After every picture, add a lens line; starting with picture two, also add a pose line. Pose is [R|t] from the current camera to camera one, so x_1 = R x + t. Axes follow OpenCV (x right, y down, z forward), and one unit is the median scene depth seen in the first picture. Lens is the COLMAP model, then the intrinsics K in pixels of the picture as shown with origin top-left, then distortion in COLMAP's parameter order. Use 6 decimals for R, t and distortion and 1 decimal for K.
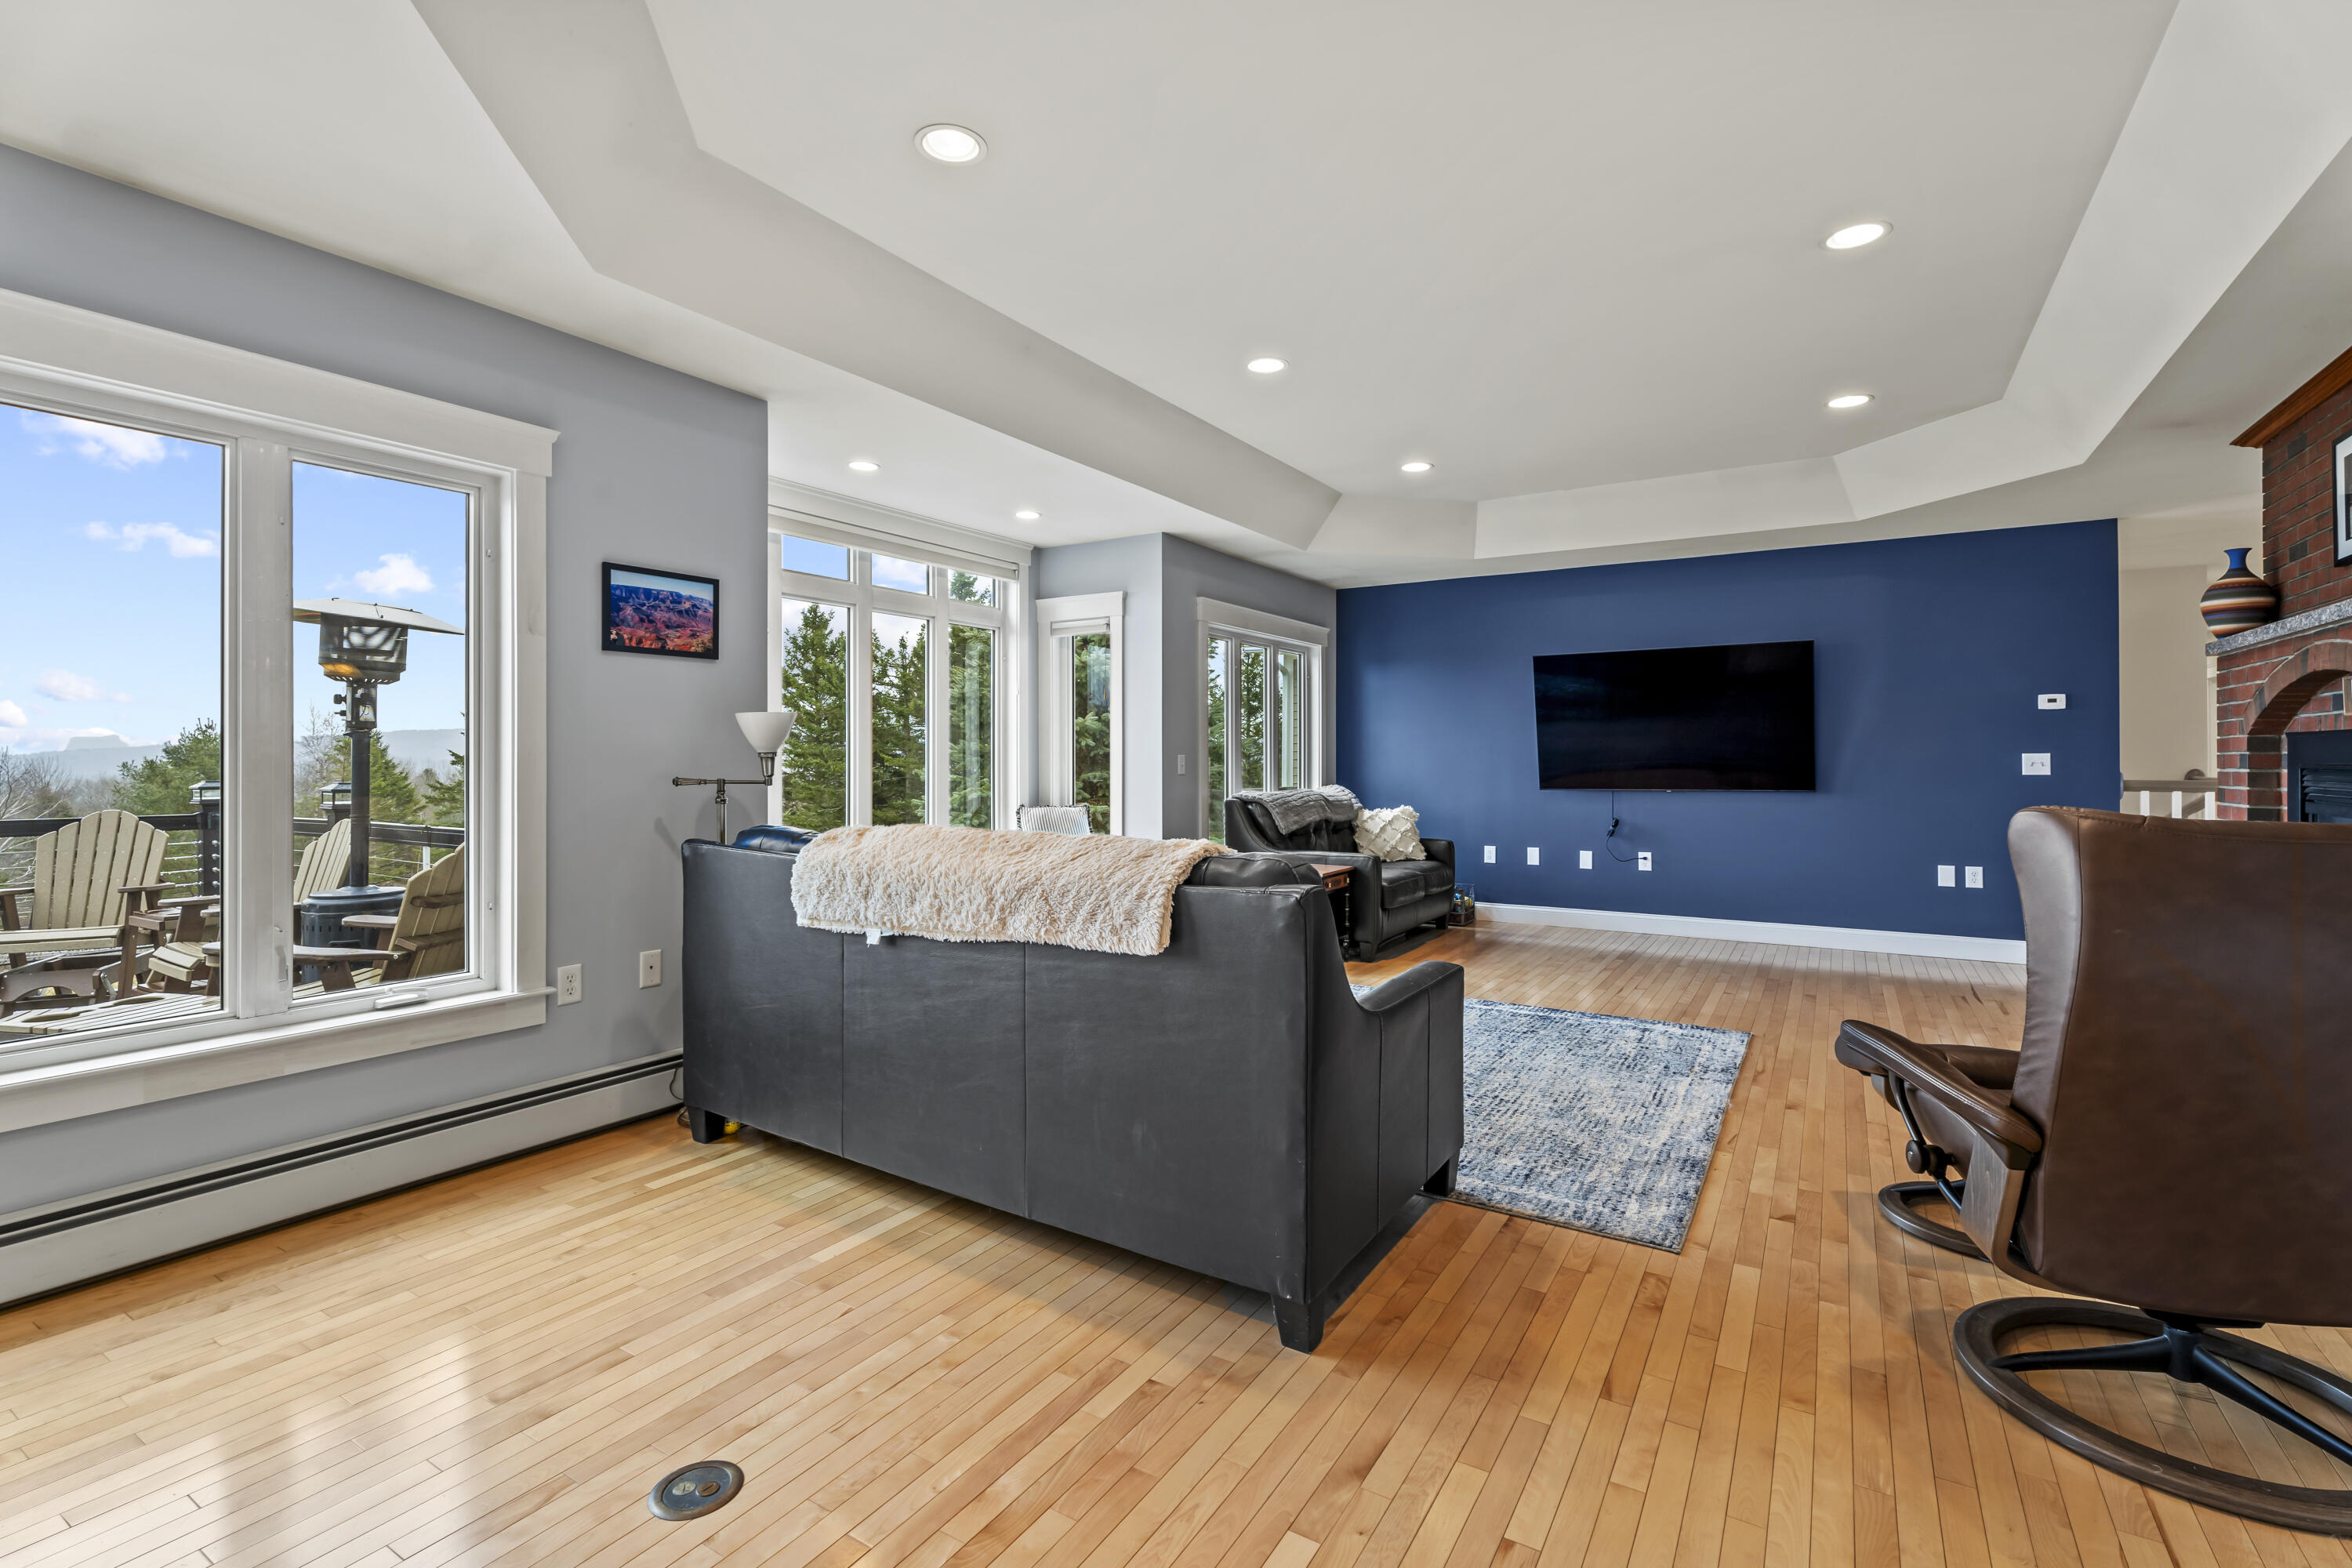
lens RADIAL K [[1052.9, 0, 1164.1], [0, 1052.9, 768.6], [0, 0, 1]] dist [0.002911, 0.000074]
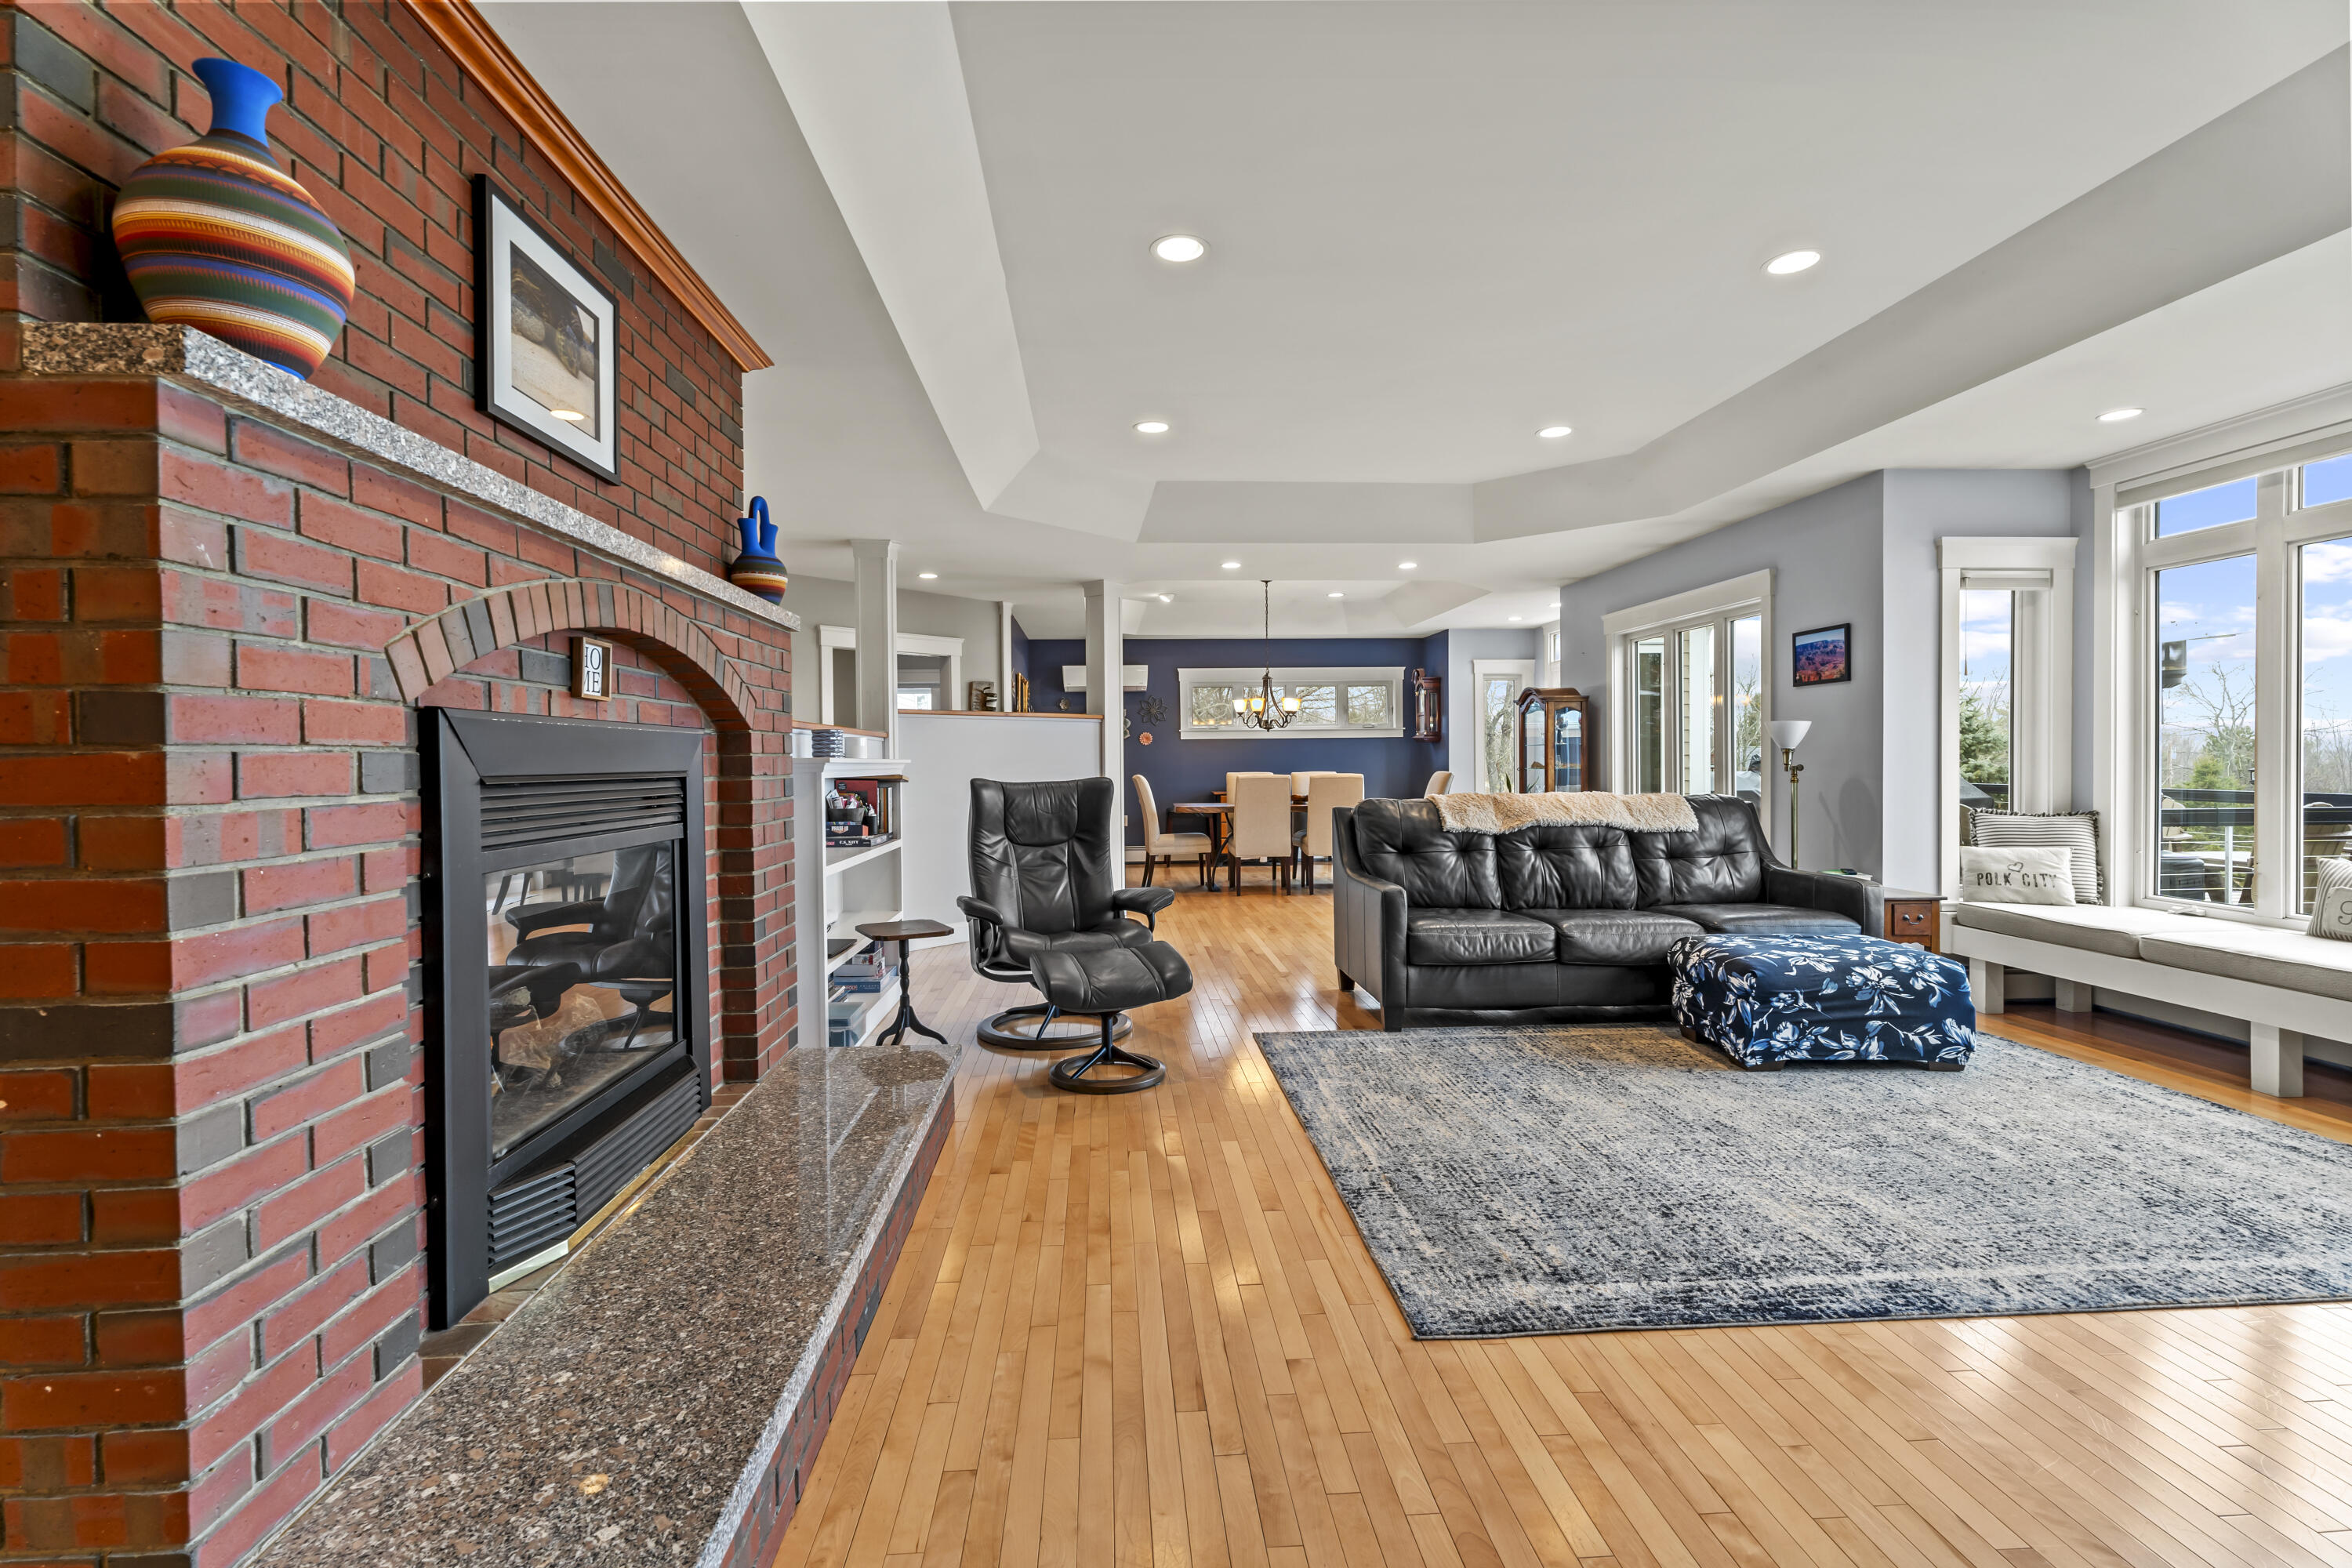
lens RADIAL K [[1052.9, 0, 1164.1], [0, 1052.9, 768.6], [0, 0, 1]] dist [0.002911, 0.000074]
pose [[-0.808481, 0.012404, -0.588392, 1.193004], [0.000543, 0.999793, 0.020330, -0.017452], [0.588522, 0.016117, -0.808321, 1.692810]]
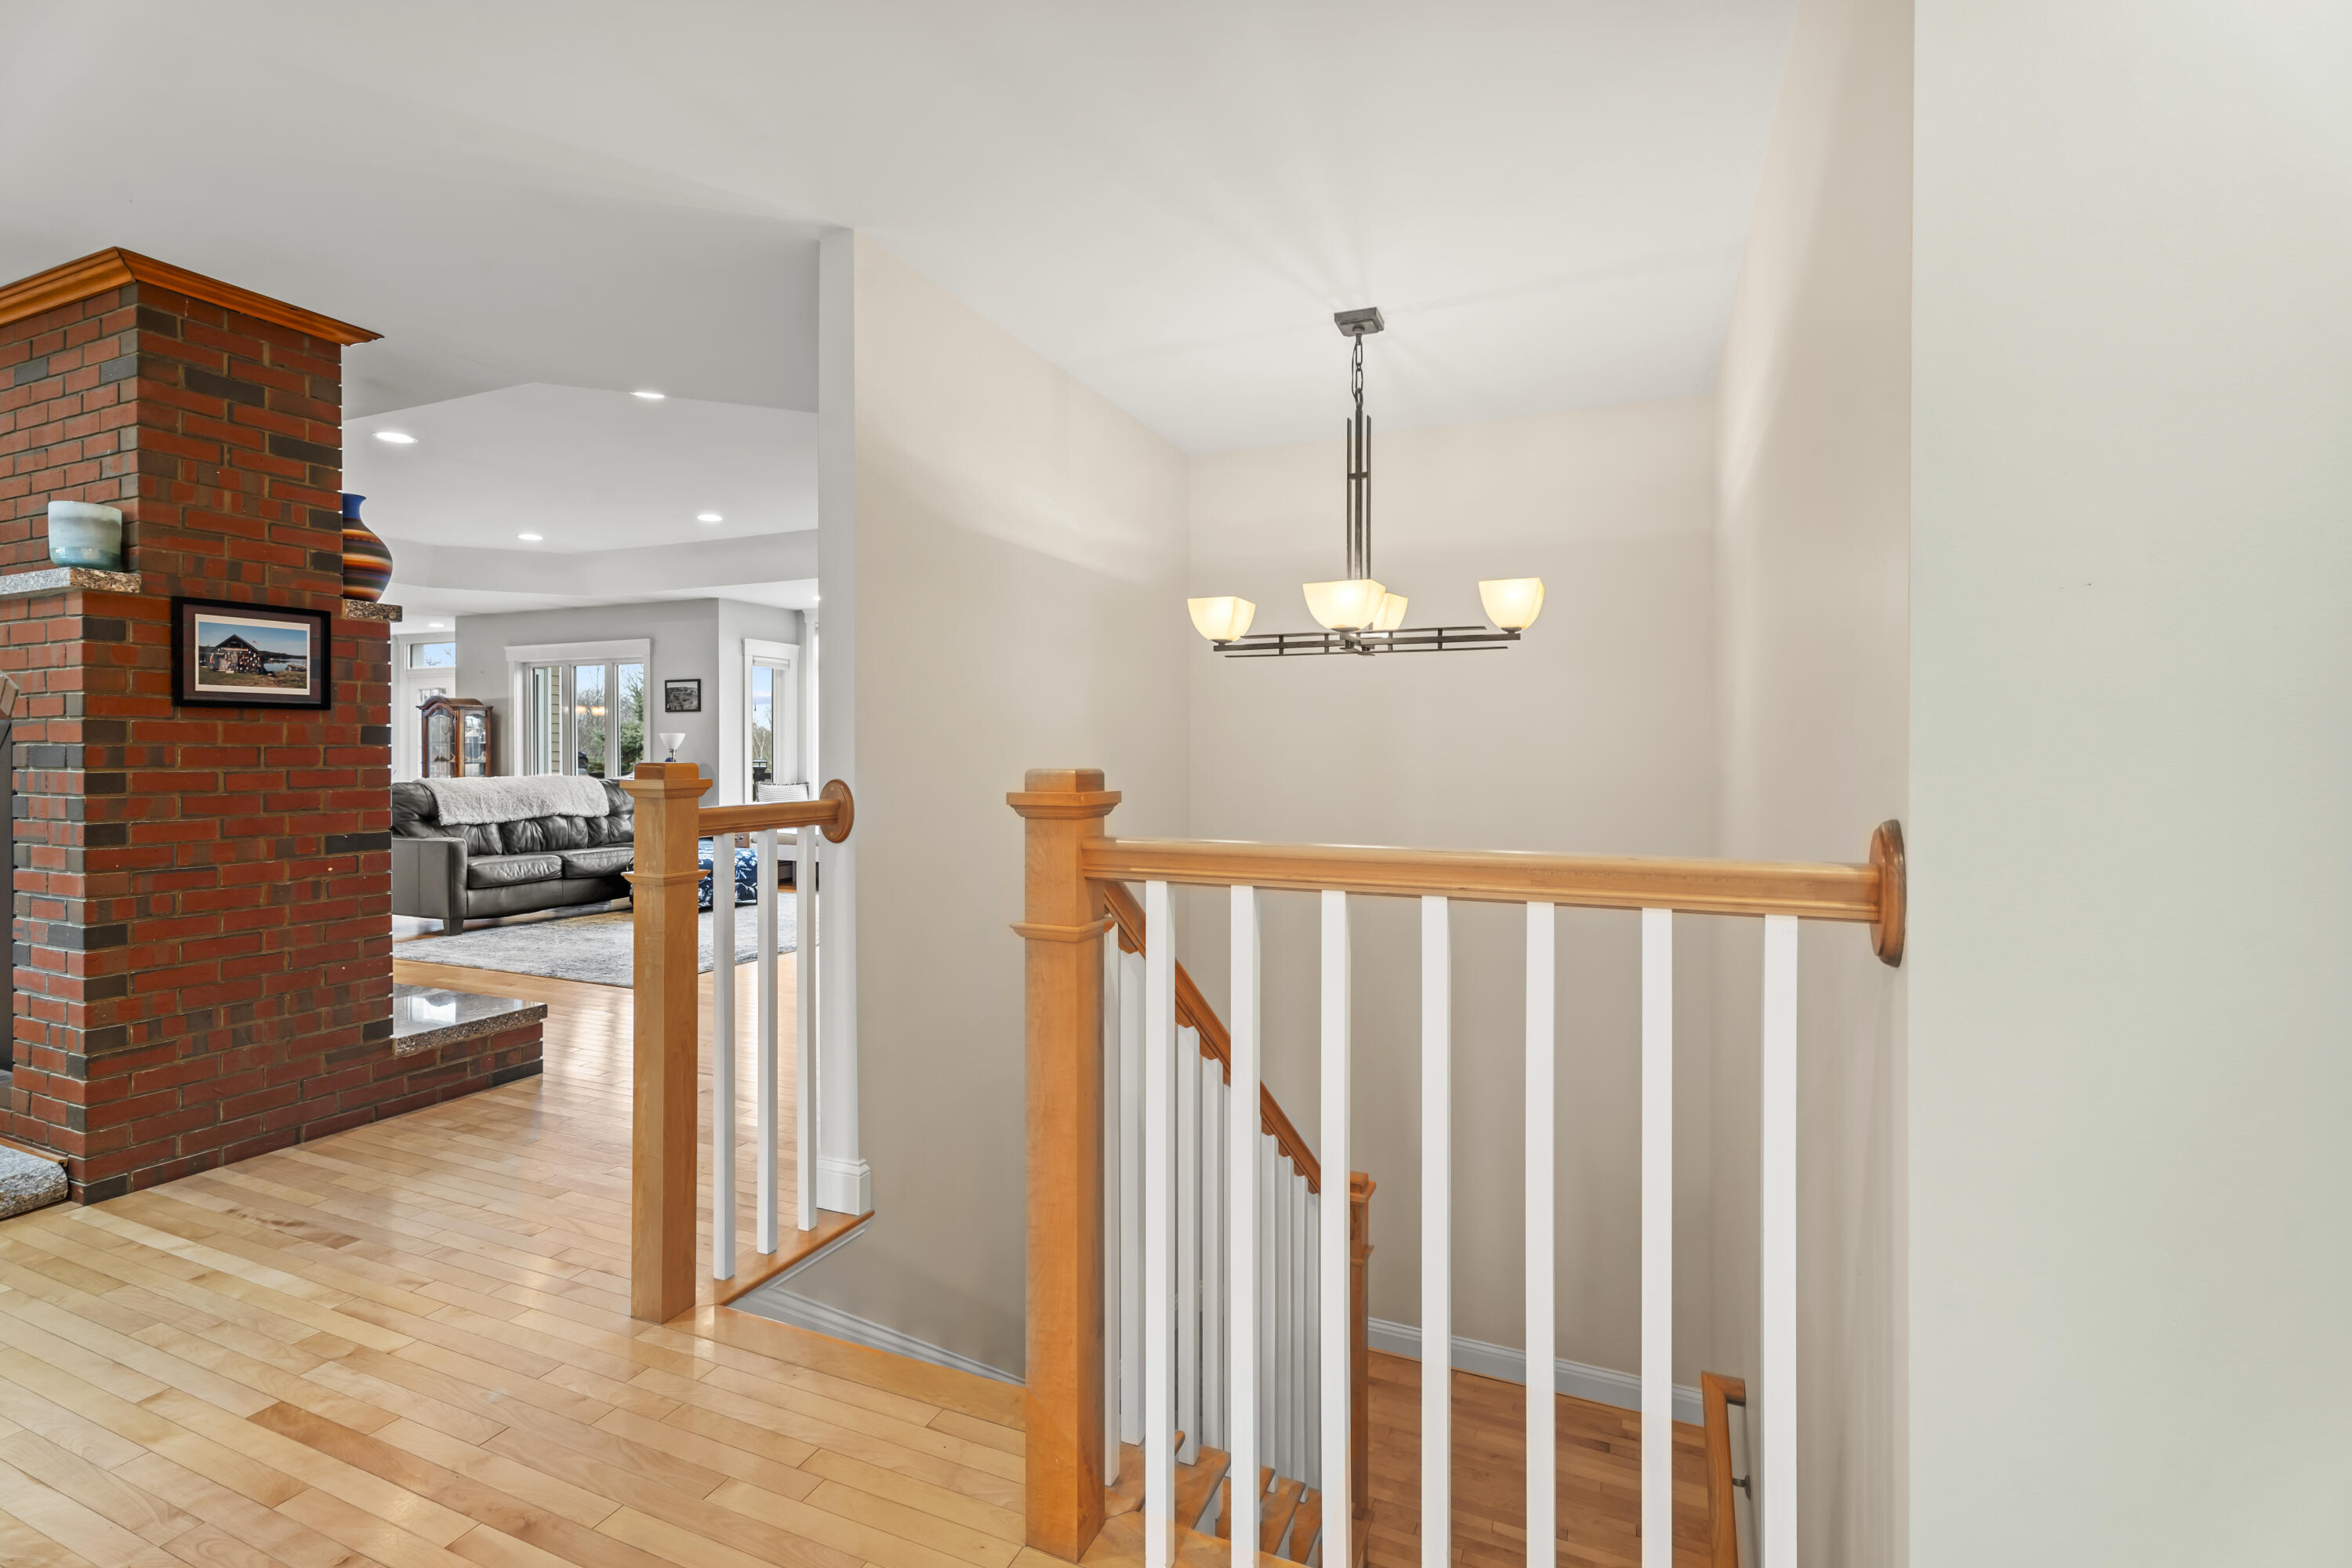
lens RADIAL K [[1052.9, 0, 1164.1], [0, 1052.9, 768.6], [0, 0, 1]] dist [0.002911, 0.000074]
pose [[0.164113, 0.012218, -0.986366, 2.319414], [-0.016459, 0.999818, 0.009646, -0.011913], [0.986304, 0.014652, 0.164284, 1.771212]]
